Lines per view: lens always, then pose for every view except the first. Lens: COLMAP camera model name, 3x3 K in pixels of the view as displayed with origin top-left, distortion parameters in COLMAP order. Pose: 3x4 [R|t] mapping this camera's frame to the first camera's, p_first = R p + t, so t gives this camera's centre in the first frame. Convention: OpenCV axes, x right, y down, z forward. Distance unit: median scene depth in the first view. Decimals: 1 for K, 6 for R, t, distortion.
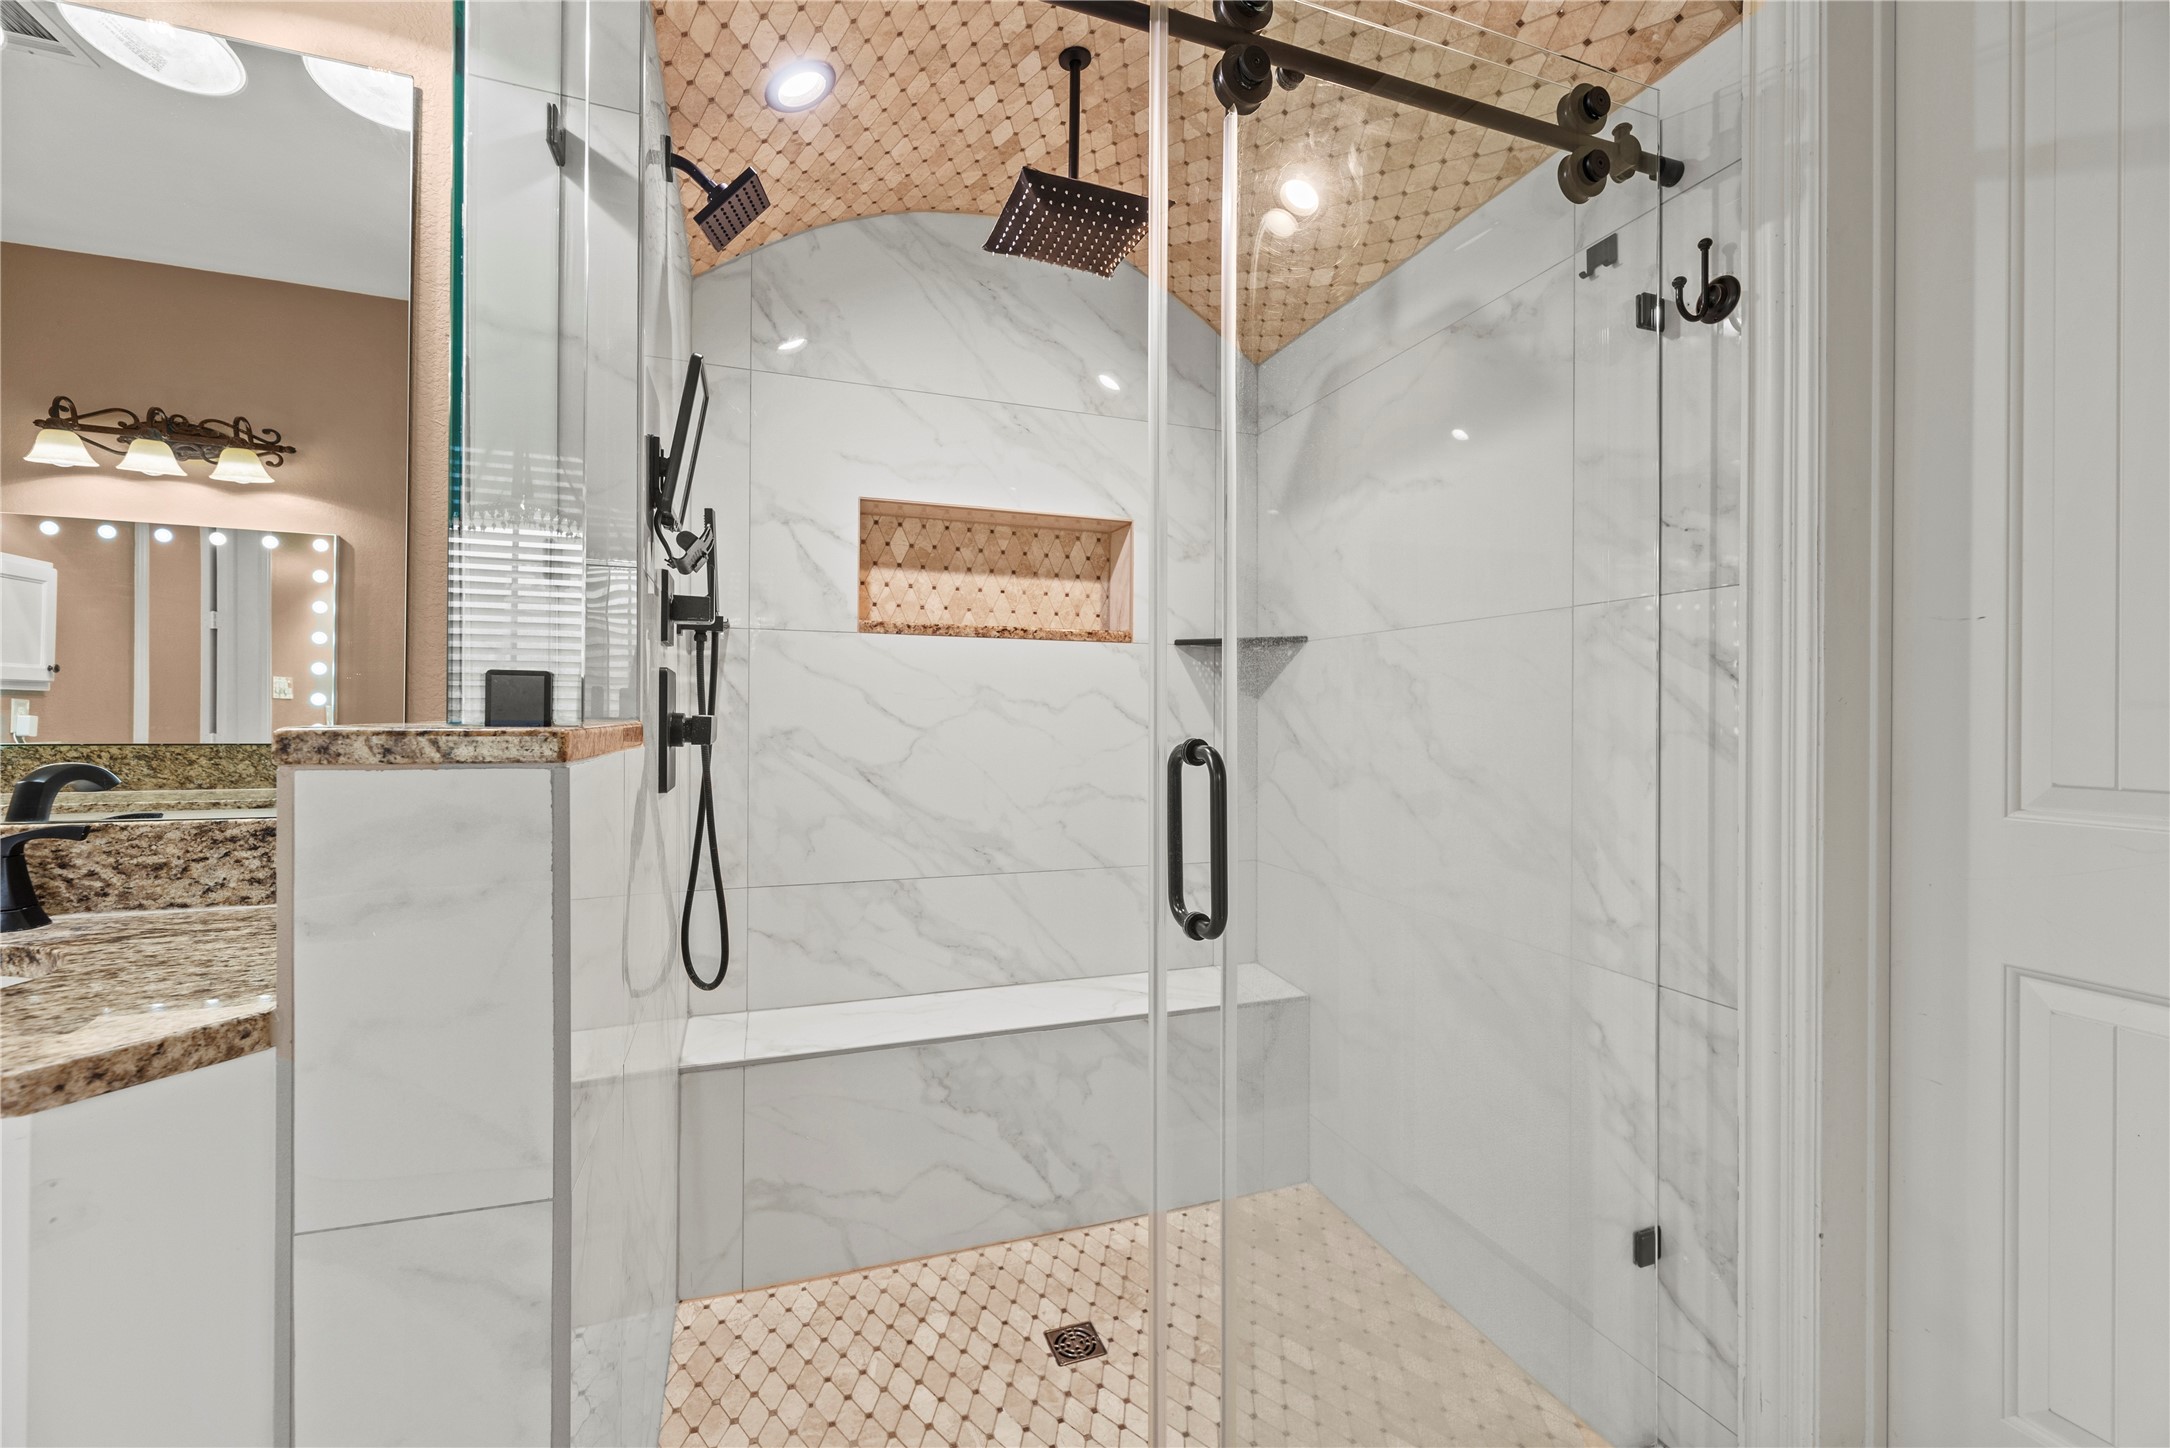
lens RADIAL K [[907.4, 0, 1086.8], [0, 907.4, 712.7], [0, 0, 1]] dist [0.002148, 0.000189]
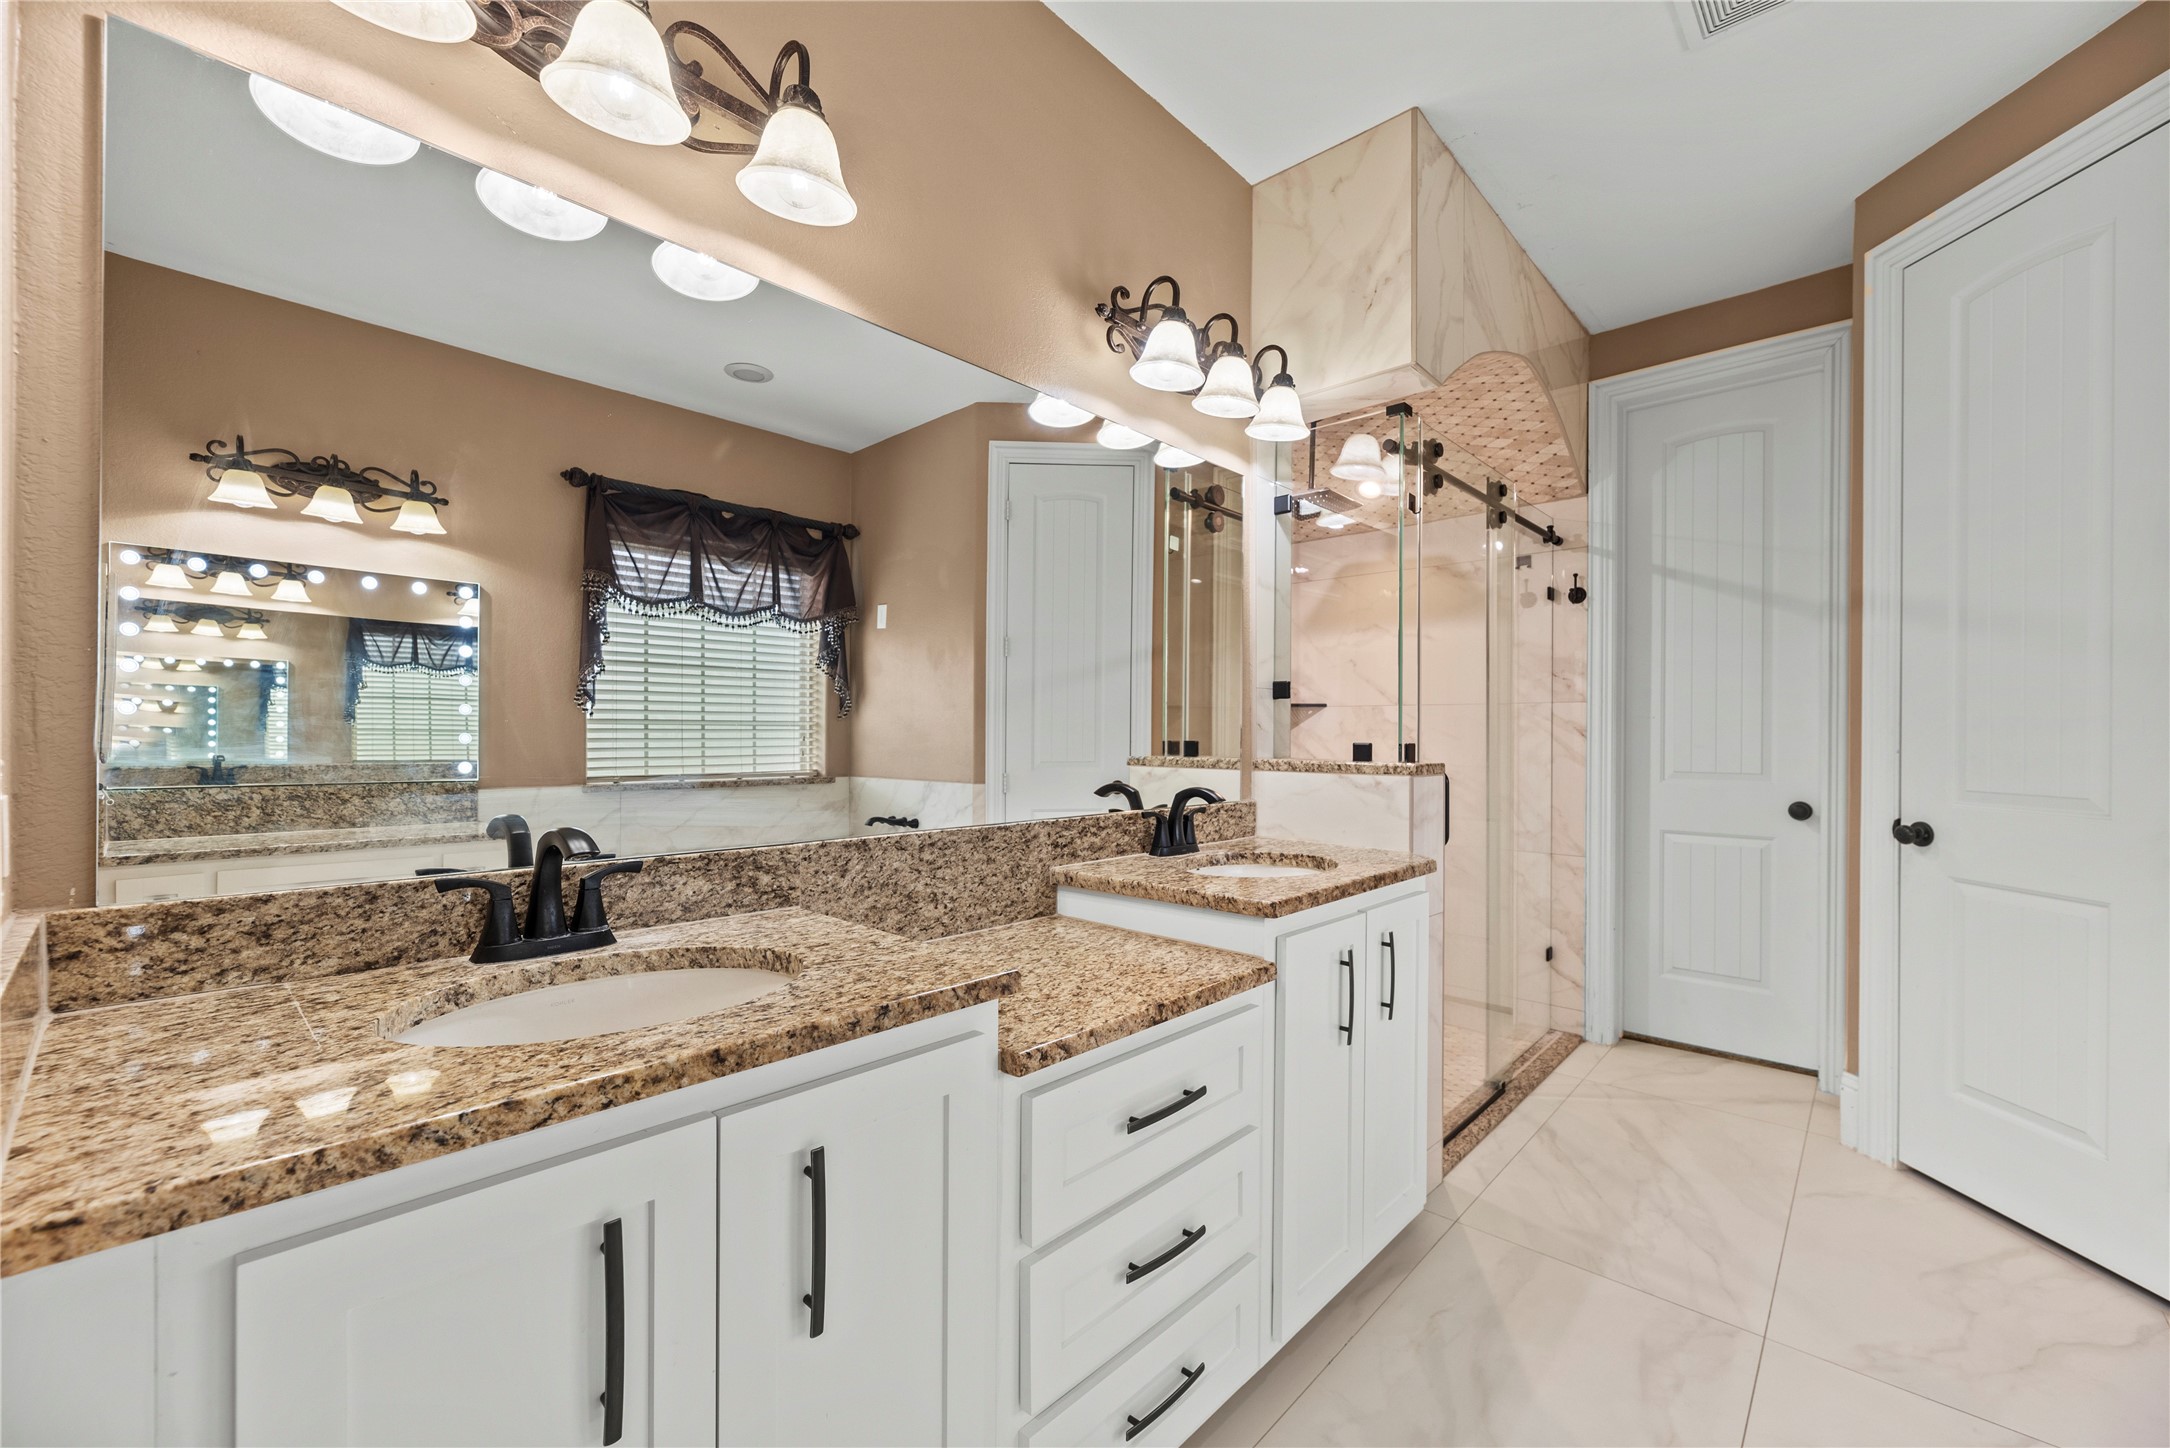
lens RADIAL K [[887.0, 0, 1092.6], [0, 887.0, 740.6], [0, 0, 1]] dist [-0.000548, -0.000116]
pose [[0.889561, -0.006755, 0.456767, -0.896291], [0.002868, 0.999954, 0.009203, -0.026084], [-0.456808, -0.006877, 0.889539, -0.344071]]
